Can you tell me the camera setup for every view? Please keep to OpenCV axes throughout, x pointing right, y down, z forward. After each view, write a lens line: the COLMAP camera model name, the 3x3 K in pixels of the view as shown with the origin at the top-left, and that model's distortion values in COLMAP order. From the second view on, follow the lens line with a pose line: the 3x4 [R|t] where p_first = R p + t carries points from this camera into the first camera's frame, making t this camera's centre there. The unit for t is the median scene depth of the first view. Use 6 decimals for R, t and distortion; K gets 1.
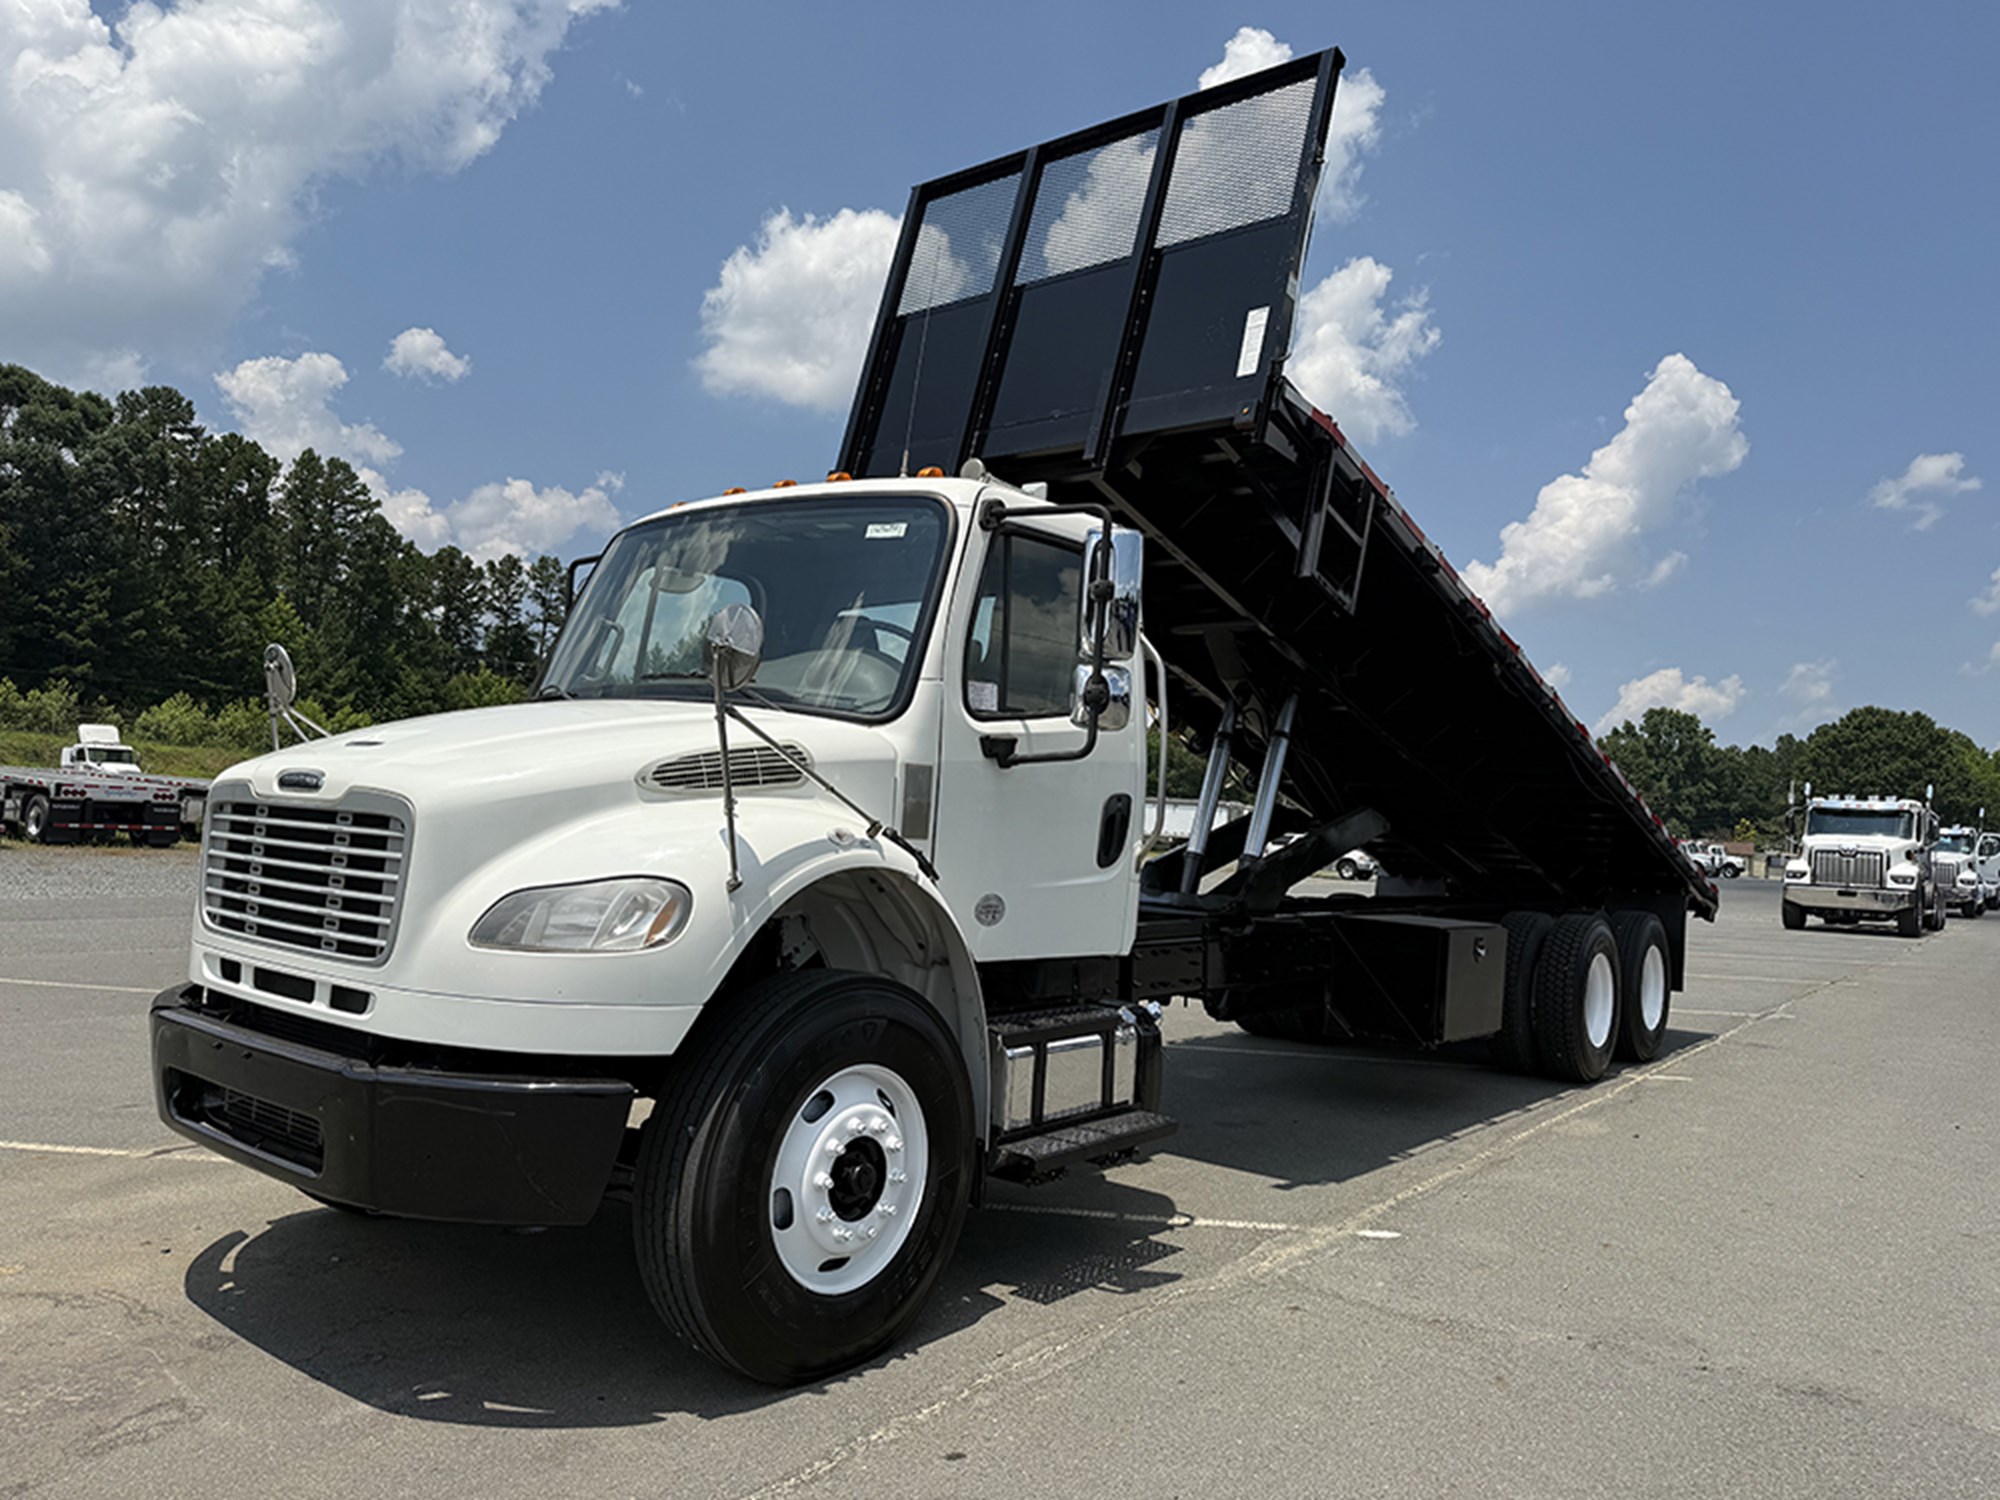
lens RADIAL K [[1442.5, 0, 1000.0], [0, 1442.5, 750.0], [0, 0, 1]] dist [0.016225, -0.006247]
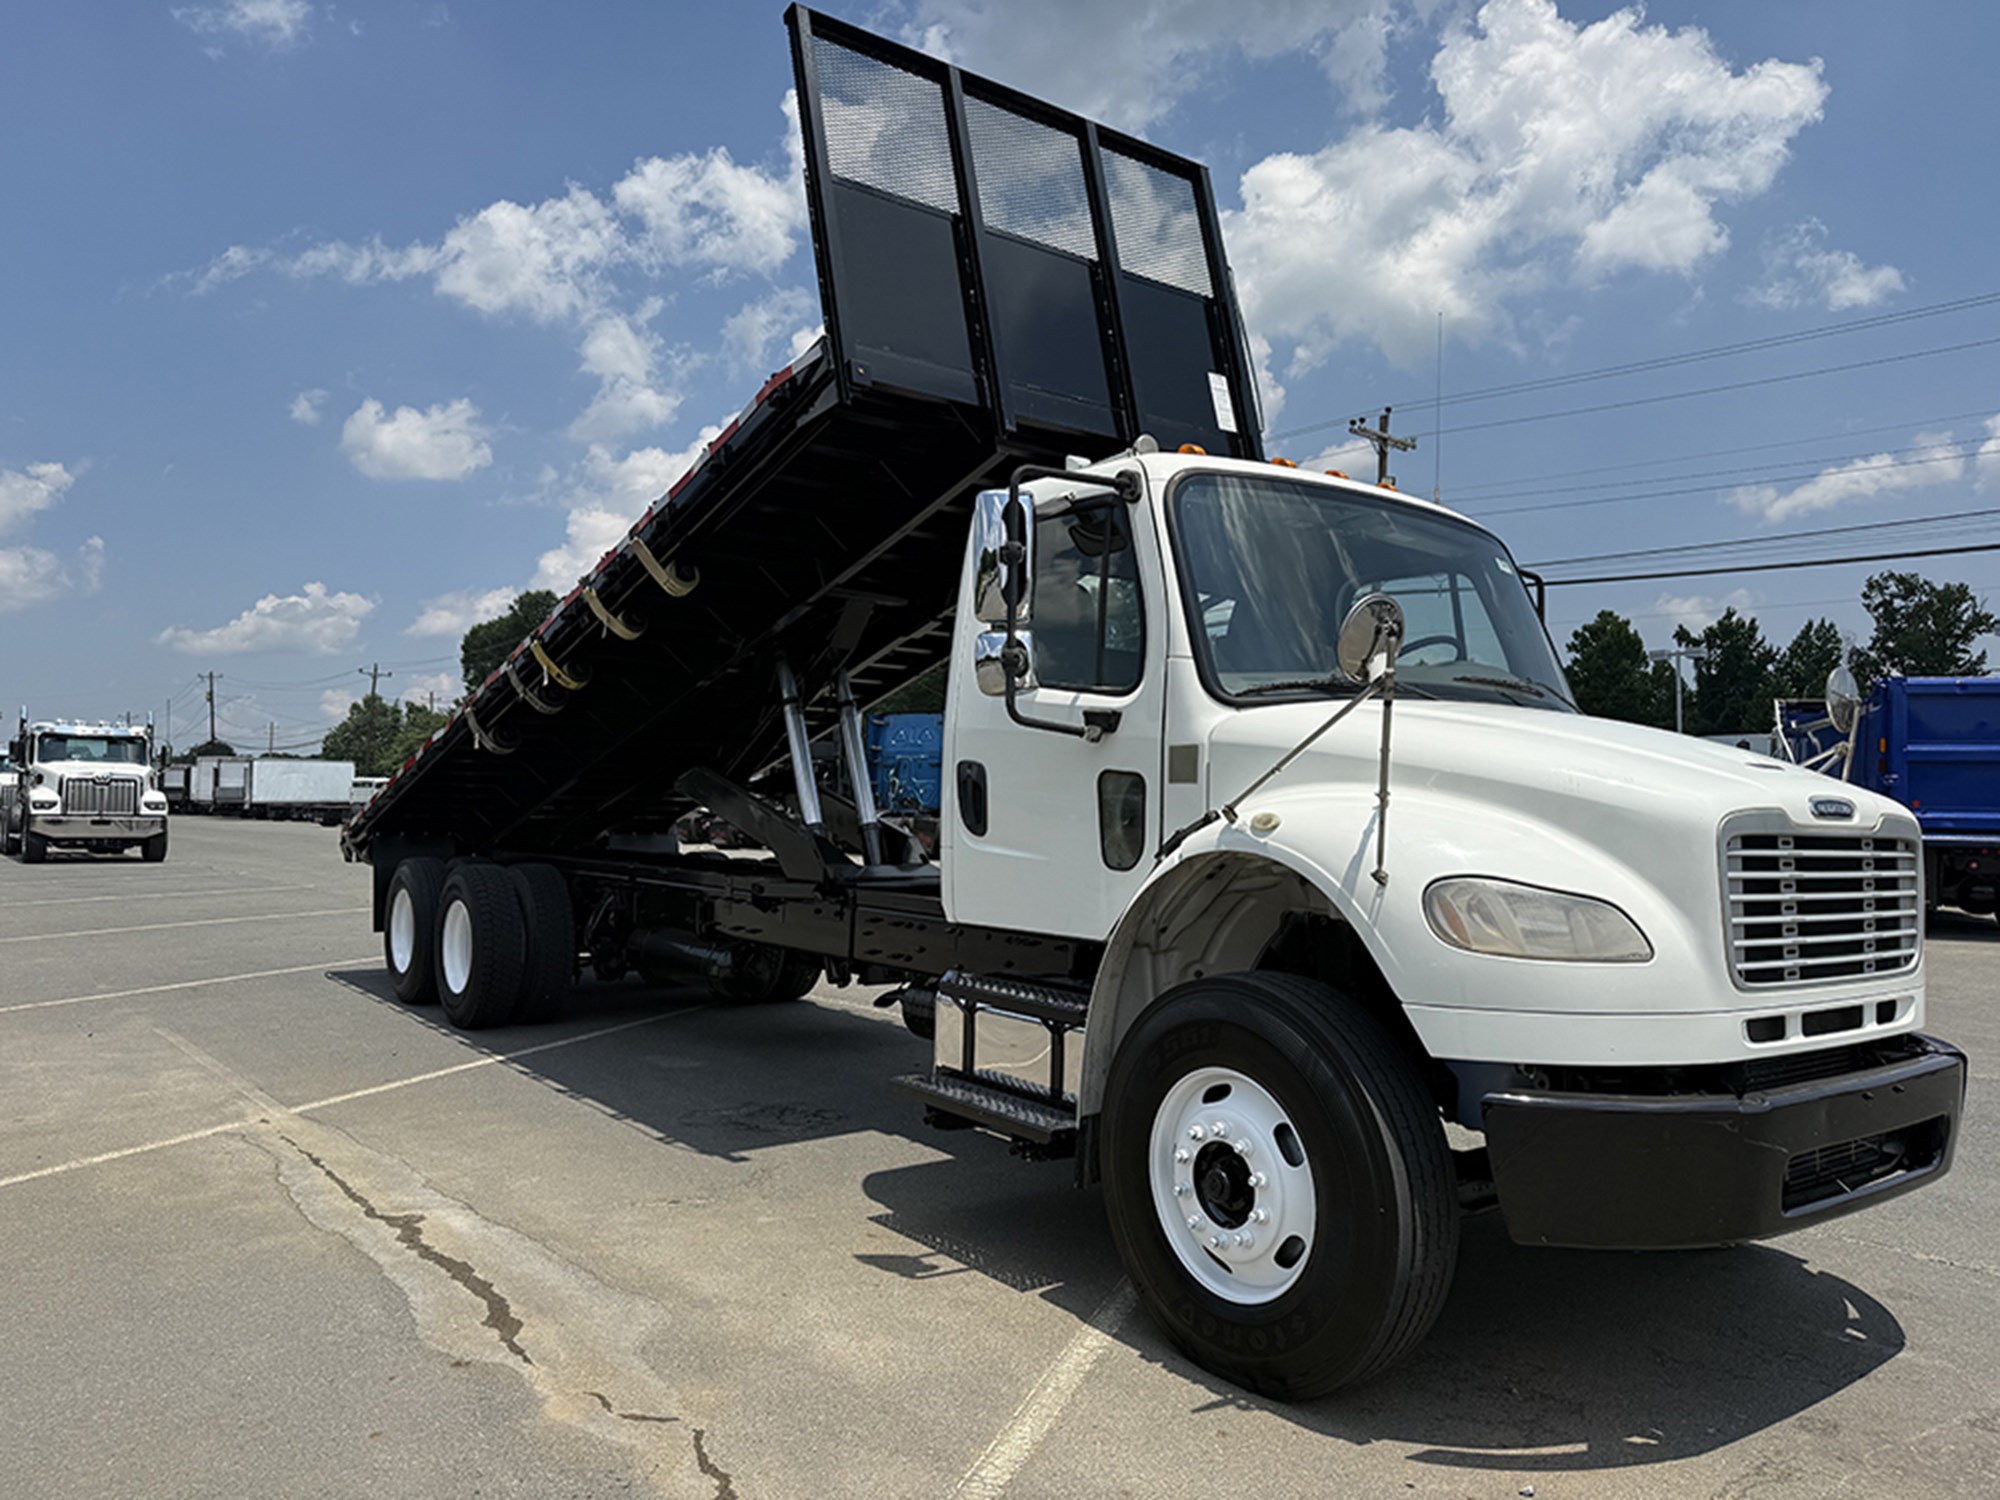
lens RADIAL K [[1442.5, 0, 1000.0], [0, 1442.5, 750.0], [0, 0, 1]] dist [0.016225, -0.006247]
pose [[0.221401, -0.003568, 0.975176, -1.329044], [-0.057312, 0.998217, 0.016665, -0.002032], [-0.973497, -0.059579, 0.220802, 1.139520]]
